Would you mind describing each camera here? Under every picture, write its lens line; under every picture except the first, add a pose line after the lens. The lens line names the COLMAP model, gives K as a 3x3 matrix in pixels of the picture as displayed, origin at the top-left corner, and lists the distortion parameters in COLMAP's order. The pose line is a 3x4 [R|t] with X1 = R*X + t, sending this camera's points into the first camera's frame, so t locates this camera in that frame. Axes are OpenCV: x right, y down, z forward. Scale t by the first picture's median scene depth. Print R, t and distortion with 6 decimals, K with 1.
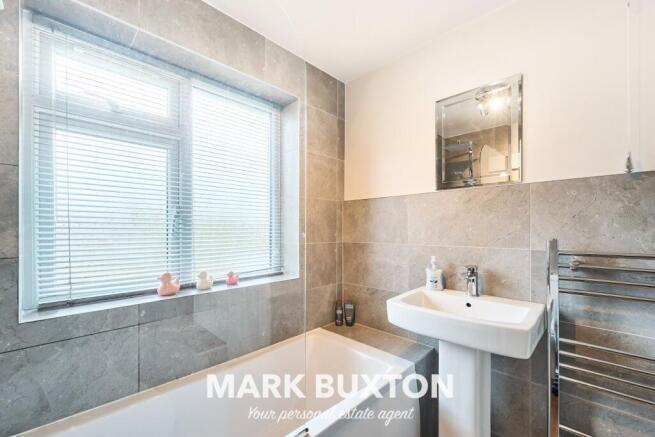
lens RADIAL K [[272.3, 0, 326.8], [0, 272.3, 230.1], [0, 0, 1]] dist [0.000909, 0.000071]
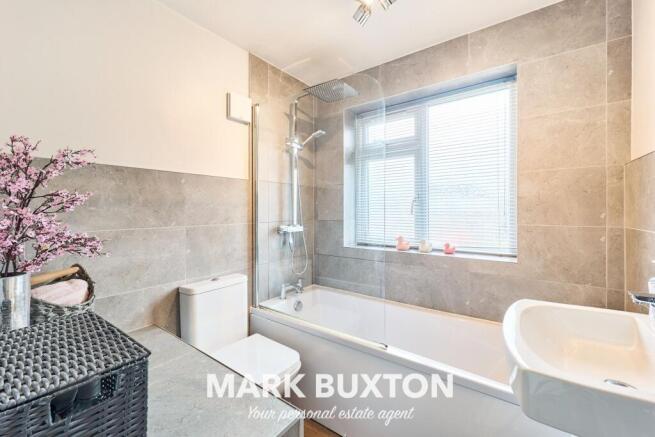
lens RADIAL K [[271.1, 0, 327.1], [0, 271.1, 208.2], [0, 0, 1]] dist [0.000454, -0.000025]
pose [[0.148155, -0.000073, -0.988964, 0.784989], [0.005736, 0.999983, 0.000785, -0.010426], [0.988947, -0.005789, 0.148153, 0.281289]]
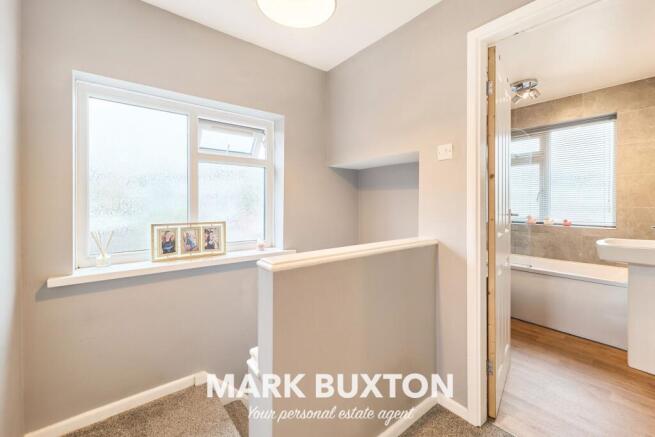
lens RADIAL K [[274.9, 0, 327.7], [0, 274.9, 201.3], [0, 0, 1]] dist [-0.000324, 0.000096]
pose [[-0.111537, 0.002312, -0.993758, 1.836394], [-0.002252, 0.999994, 0.002579, 0.020208], [0.993758, 0.002525, -0.111532, -0.500228]]
